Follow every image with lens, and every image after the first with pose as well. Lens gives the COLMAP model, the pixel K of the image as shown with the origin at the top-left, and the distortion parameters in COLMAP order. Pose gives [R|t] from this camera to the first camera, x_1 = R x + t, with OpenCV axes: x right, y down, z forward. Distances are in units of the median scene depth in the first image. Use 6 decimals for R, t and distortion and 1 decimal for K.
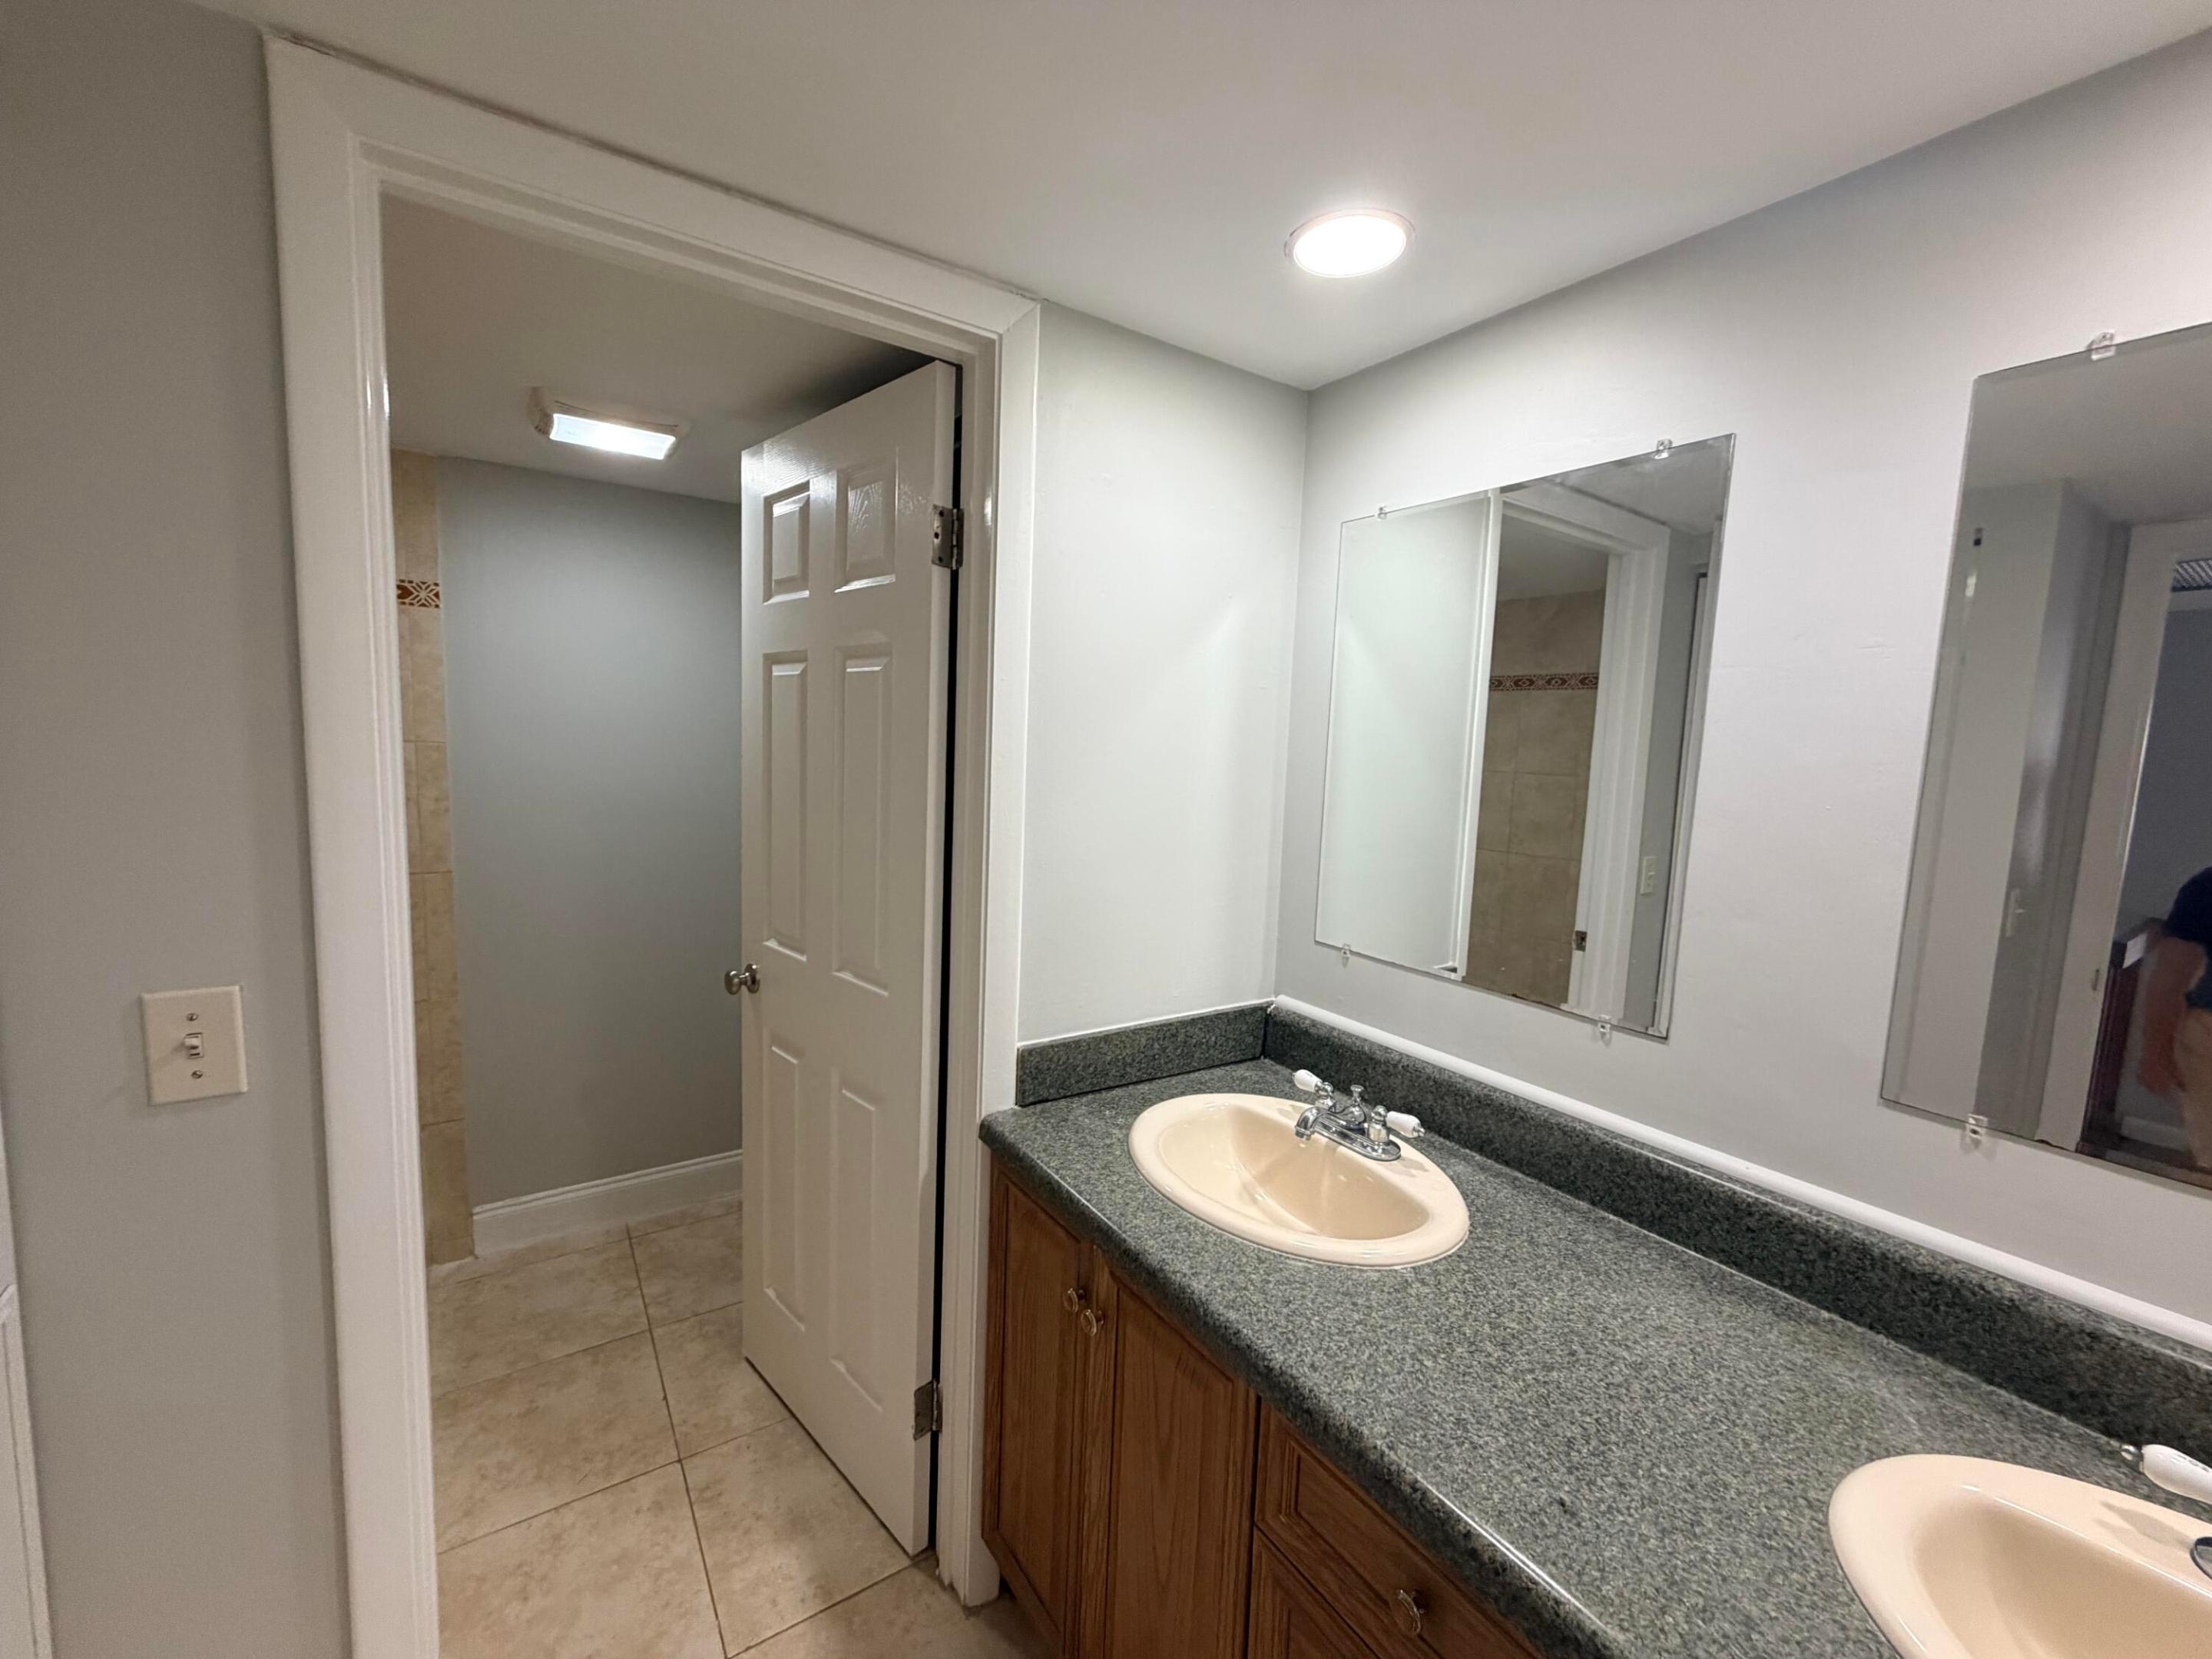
lens RADIAL K [[876.1, 0, 1102.6], [0, 876.1, 832.9], [0, 0, 1]] dist [0.002280, 0.000696]
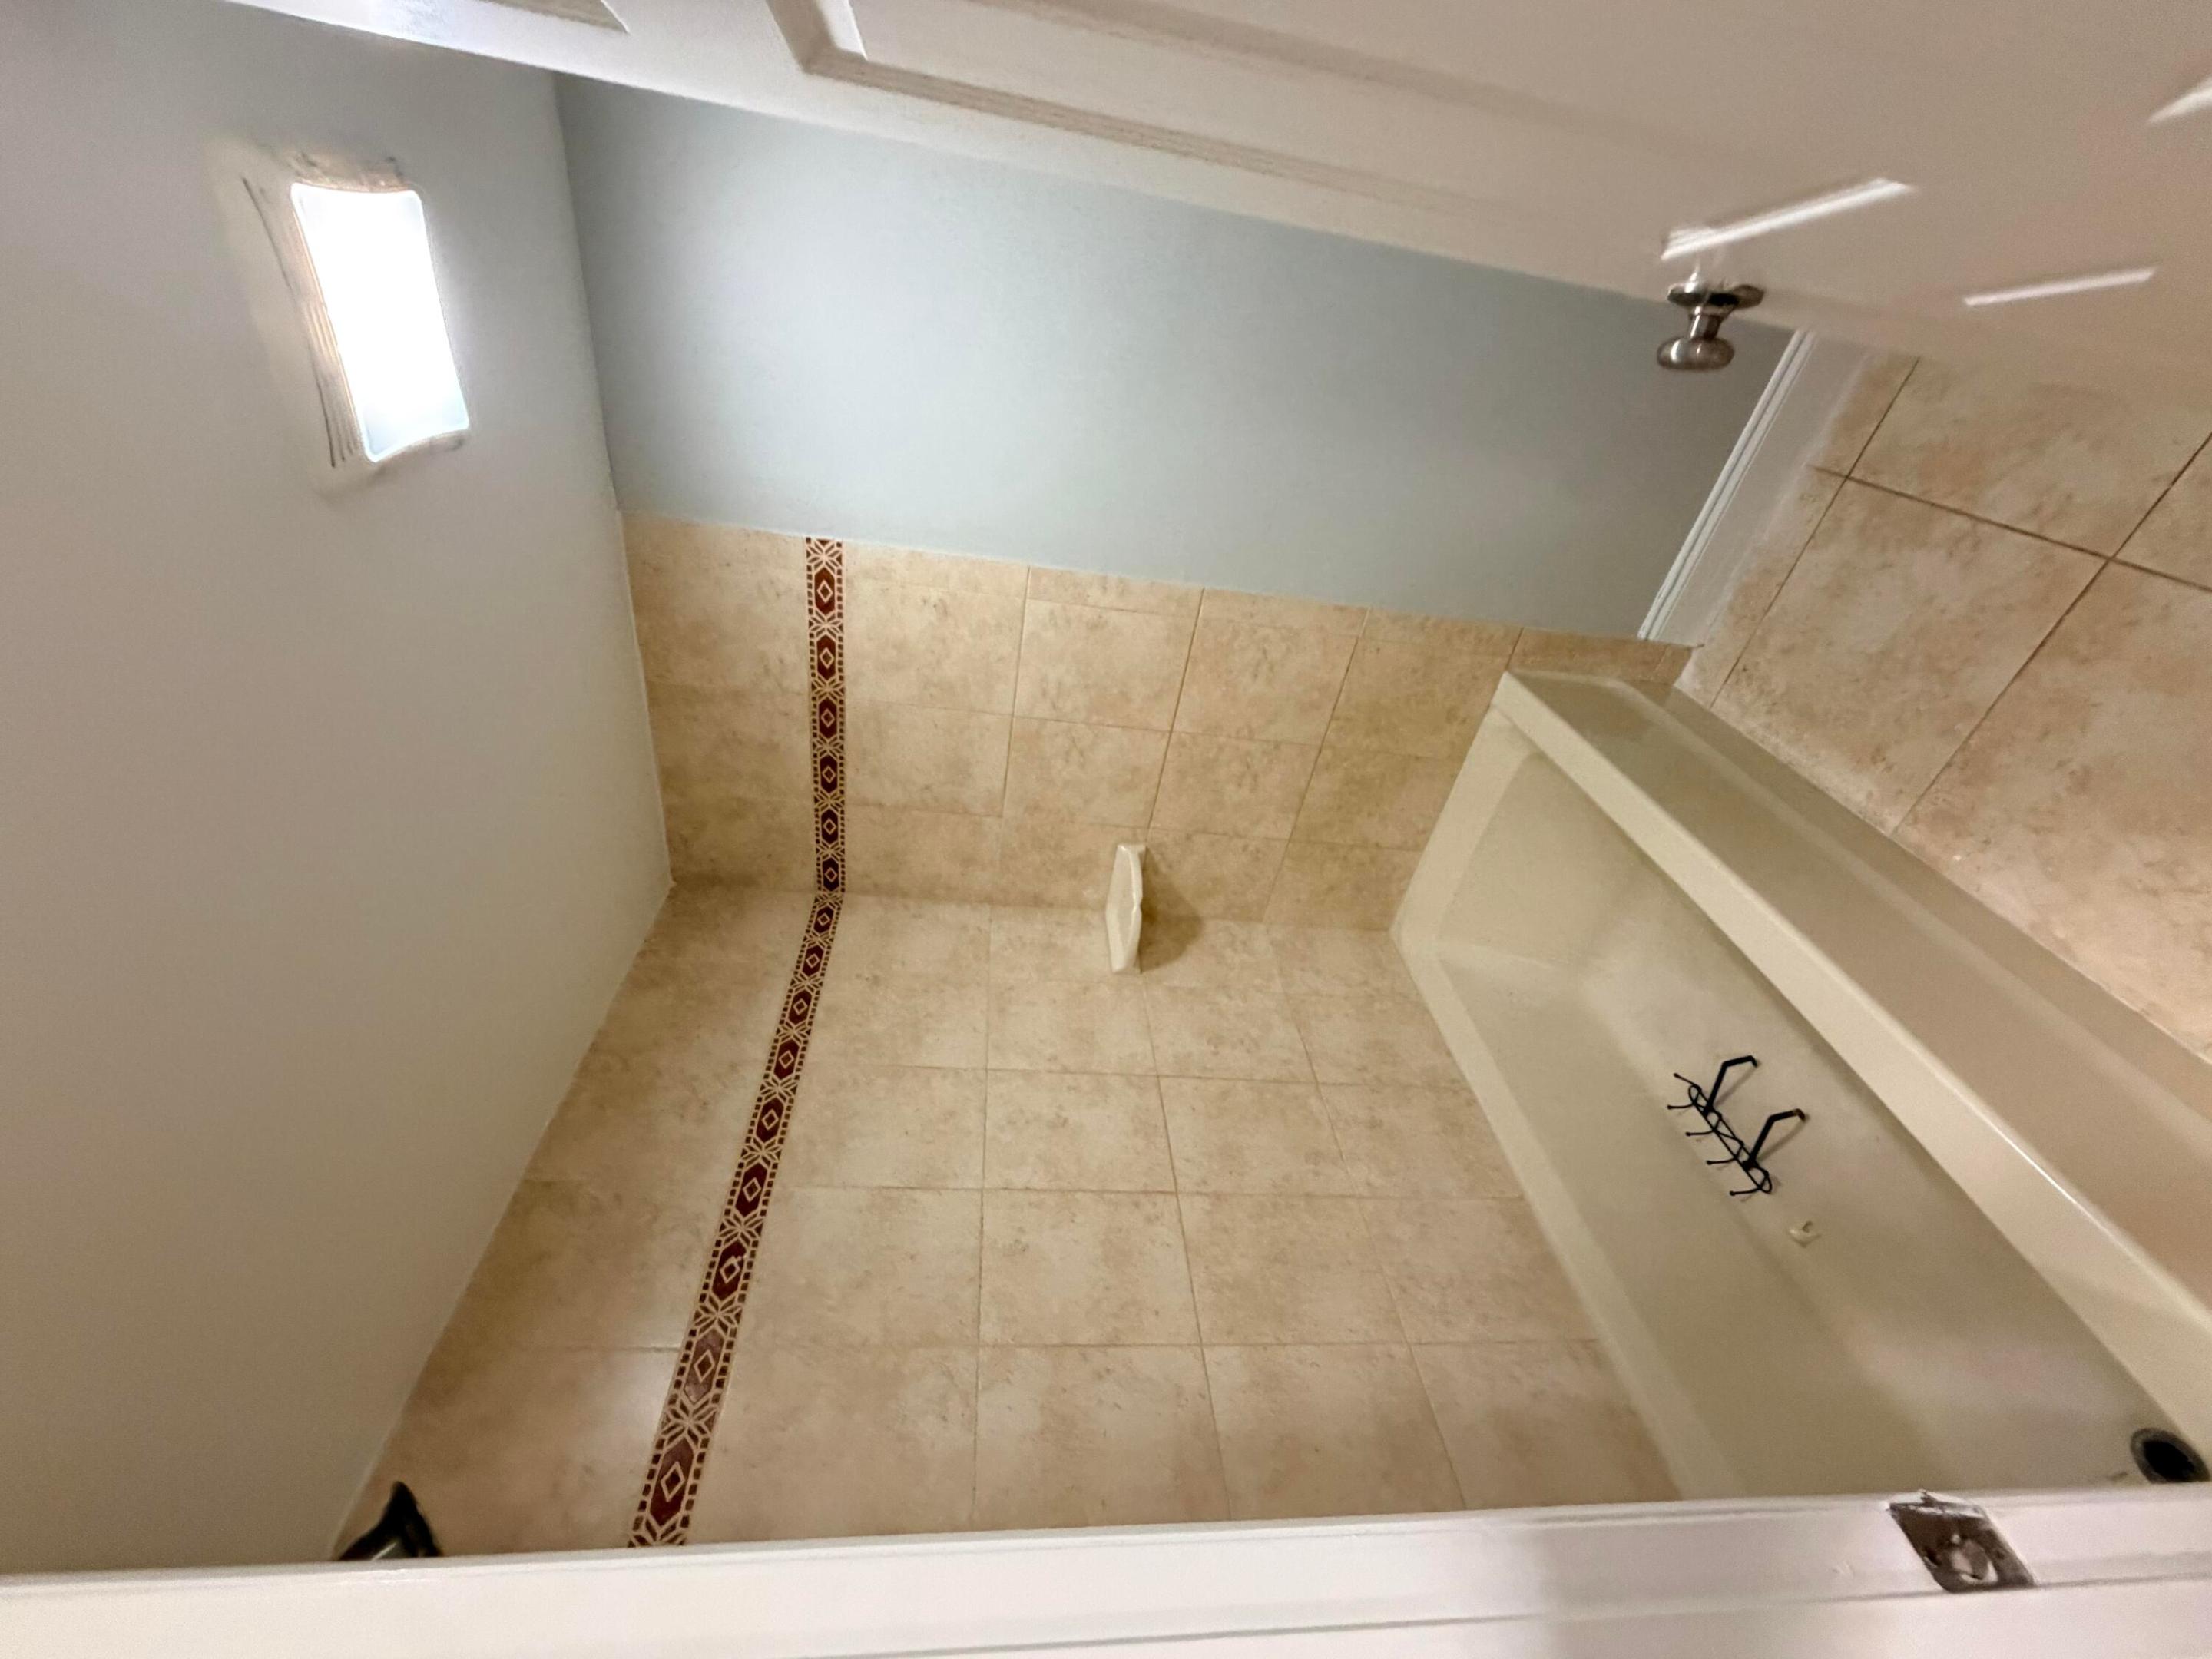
lens RADIAL K [[876.1, 0, 1109.5], [0, 876.1, 848.9], [0, 0, 1]] dist [0.002280, 0.000696]
pose [[0.136393, -0.359123, -0.923270, -0.157921], [0.982842, 0.165873, 0.080674, -0.058015], [0.124174, -0.918432, 0.375585, 0.540014]]
